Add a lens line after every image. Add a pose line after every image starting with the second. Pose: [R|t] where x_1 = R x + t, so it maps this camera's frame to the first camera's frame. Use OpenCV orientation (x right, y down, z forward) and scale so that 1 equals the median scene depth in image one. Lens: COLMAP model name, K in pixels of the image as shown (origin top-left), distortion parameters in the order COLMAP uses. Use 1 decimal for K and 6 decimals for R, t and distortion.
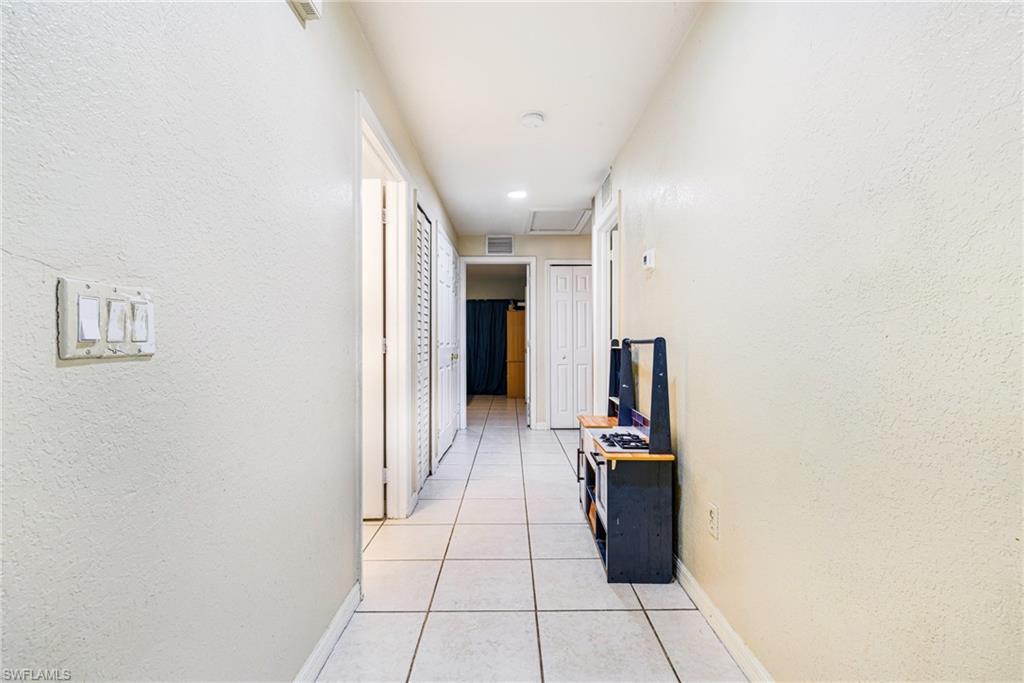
lens RADIAL K [[452.3, 0, 508.1], [0, 452.3, 337.8], [0, 0, 1]] dist [-0.000733, 0.001968]
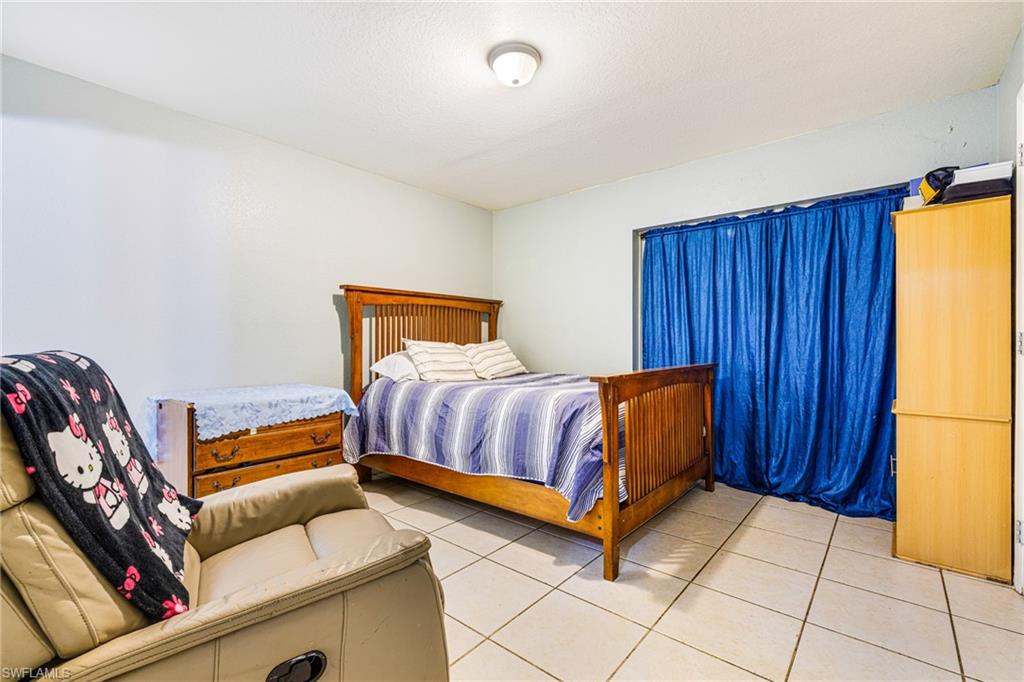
lens RADIAL K [[452.3, 0, 511.7], [0, 452.3, 339.0], [0, 0, 1]] dist [-0.000733, 0.001968]
pose [[0.760920, 0.002157, -0.648843, -0.001368], [0.003023, 0.999972, 0.006870, 0.006899], [0.648839, -0.007189, 0.760892, 0.634282]]
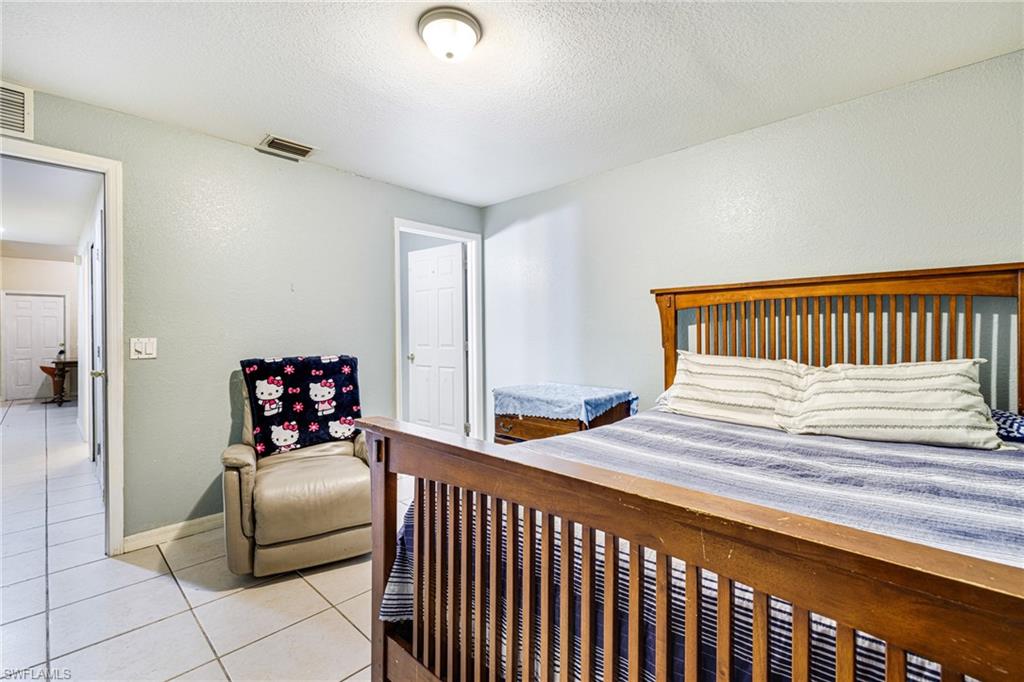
lens RADIAL K [[452.3, 0, 512.0], [0, 452.3, 339.3], [0, 0, 1]] dist [-0.000733, 0.001968]
pose [[-0.695409, 0.005856, -0.718591, -0.040716], [0.003838, 0.999983, 0.004435, -0.002044], [0.718604, 0.000327, -0.695419, 1.087417]]
